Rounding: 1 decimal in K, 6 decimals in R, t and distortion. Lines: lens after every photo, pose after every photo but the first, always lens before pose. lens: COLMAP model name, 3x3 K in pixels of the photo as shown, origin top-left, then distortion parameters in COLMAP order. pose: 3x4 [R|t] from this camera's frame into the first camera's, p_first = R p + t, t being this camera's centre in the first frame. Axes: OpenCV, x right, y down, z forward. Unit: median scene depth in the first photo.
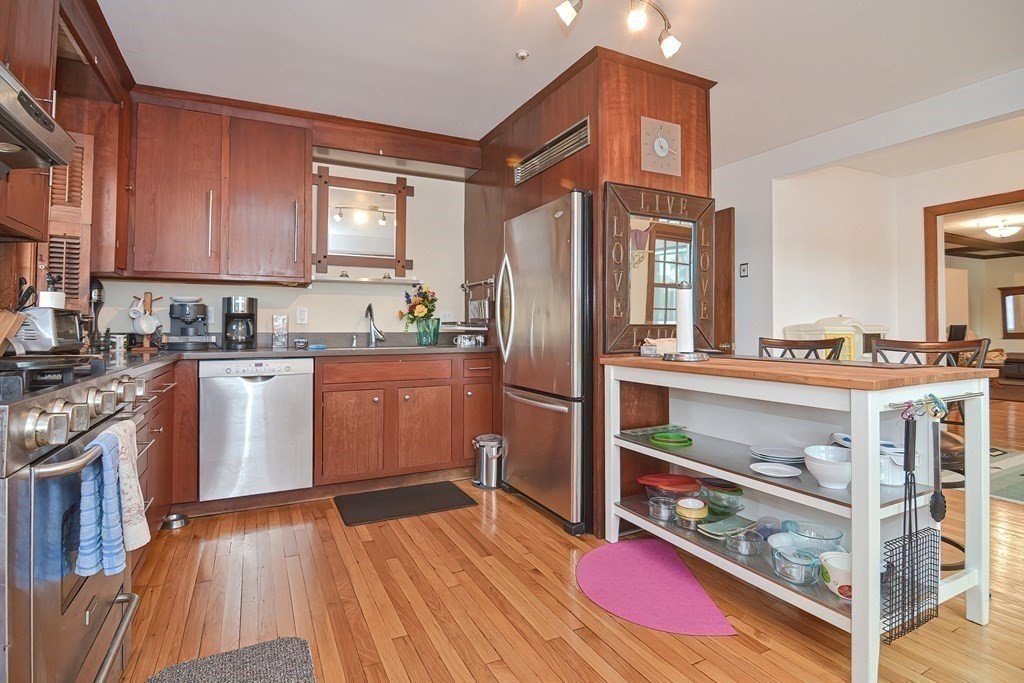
lens RADIAL K [[507.1, 0, 509.6], [0, 507.1, 319.1], [0, 0, 1]] dist [0.000019, -0.021530]
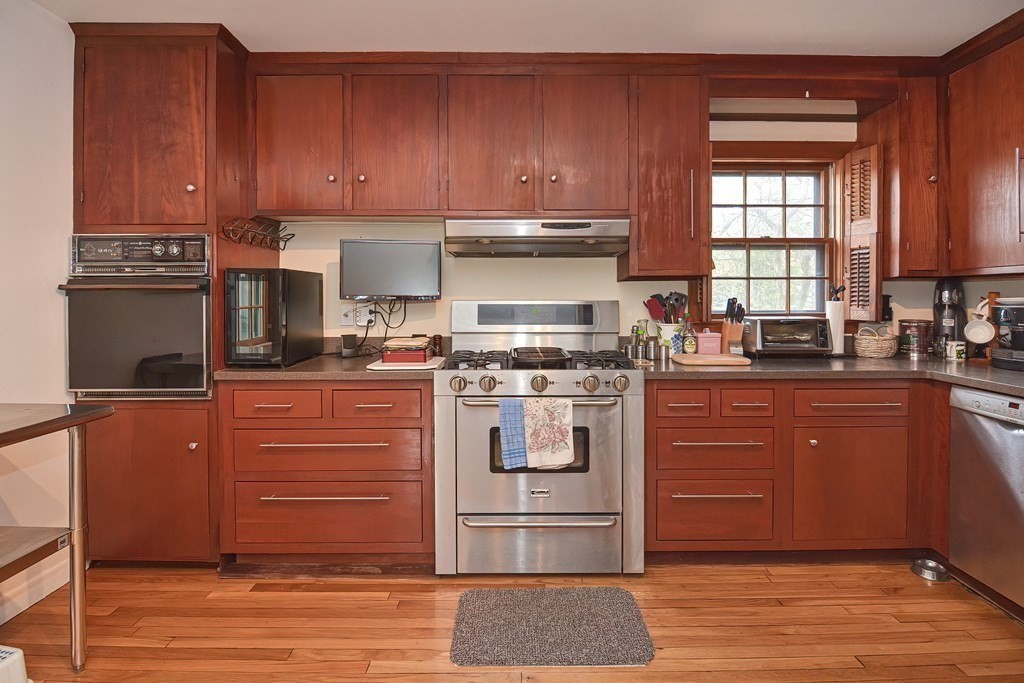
lens RADIAL K [[508.3, 0, 525.2], [0, 508.3, 299.5], [0, 0, 1]] dist [-0.014598, -0.000810]
pose [[-0.440581, 0.002698, -0.897709, 0.352221], [0.018128, 0.999818, -0.005892, -0.052393], [0.897530, -0.018870, -0.440550, 0.713025]]
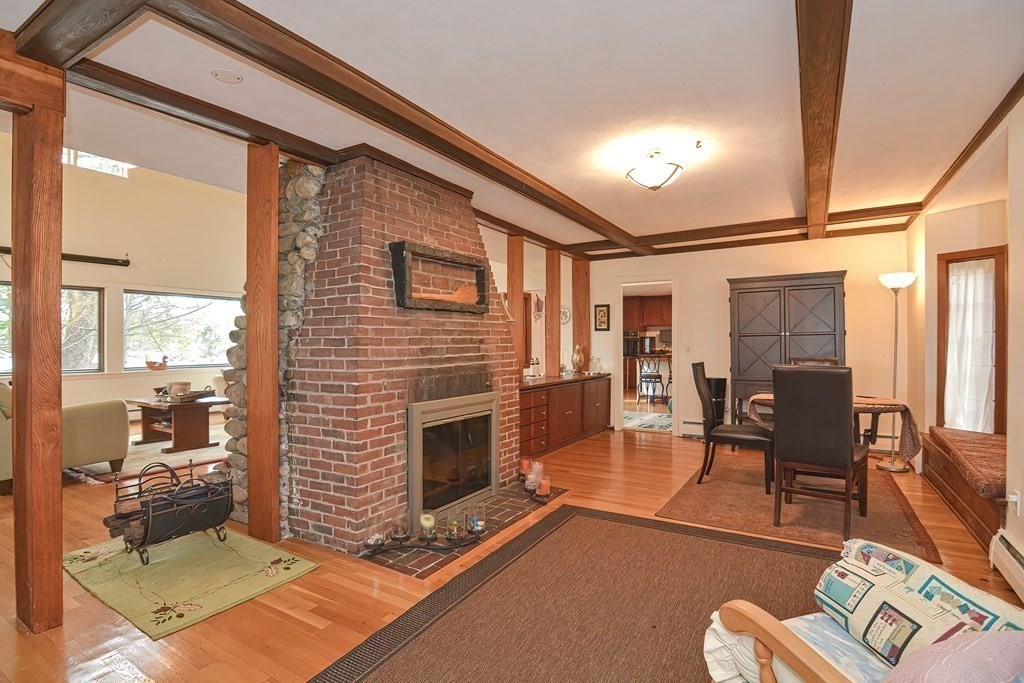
lens RADIAL K [[501.0, 0, 515.8], [0, 501.0, 341.8], [0, 0, 1]] dist [0.004334, -0.018585]
pose [[-0.845007, 0.001890, -0.534752, 3.147589], [0.012878, 0.999776, -0.016816, -0.008558], [0.534600, -0.021096, -0.844842, 3.099361]]
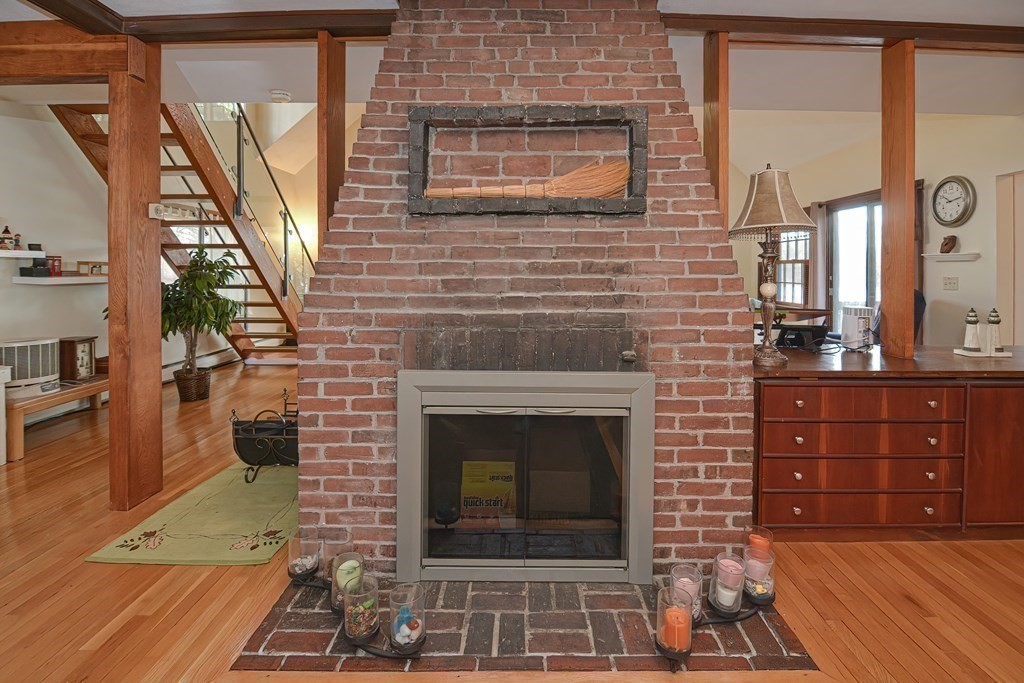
lens RADIAL K [[529.7, 0, 525.8], [0, 529.7, 274.4], [0, 0, 1]] dist [-0.012239, -0.000491]
pose [[-0.894945, -0.007686, 0.446109, 2.279720], [-0.013211, 0.999870, -0.009277, -0.018312], [-0.445980, -0.014196, -0.894930, 2.603424]]
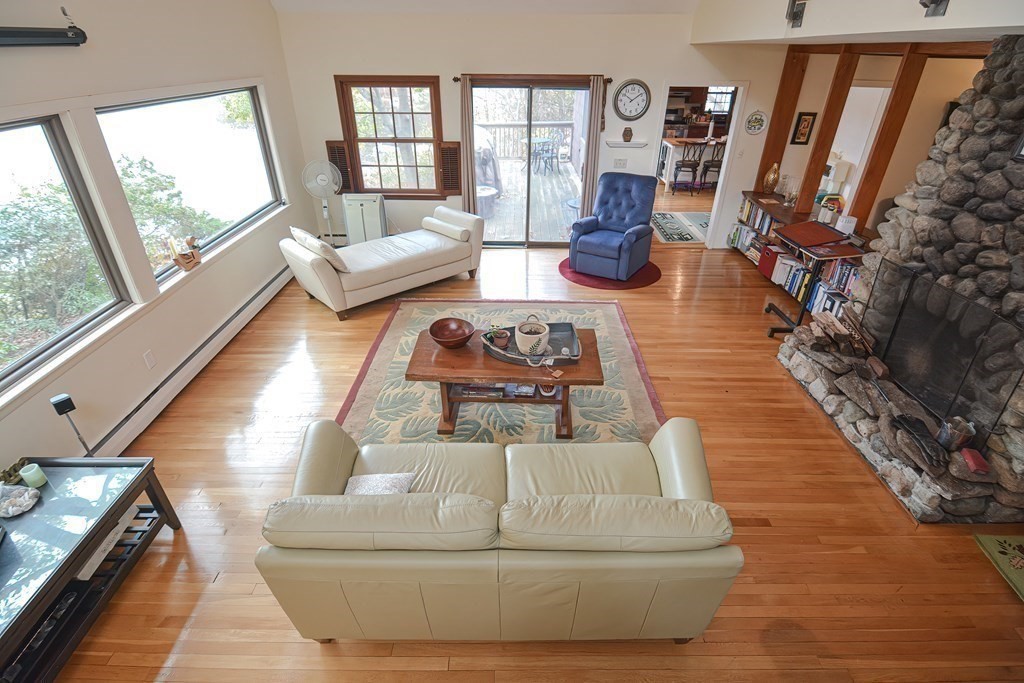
lens RADIAL K [[494.0, 0, 515.2], [0, 494.0, 355.4], [0, 0, 1]] dist [-0.024712, 0.000052]
pose [[-0.452129, 0.462531, -0.762656, 4.103020], [0.011217, 0.857922, 0.513657, -0.418486], [0.891882, 0.223685, -0.393080, 1.184851]]
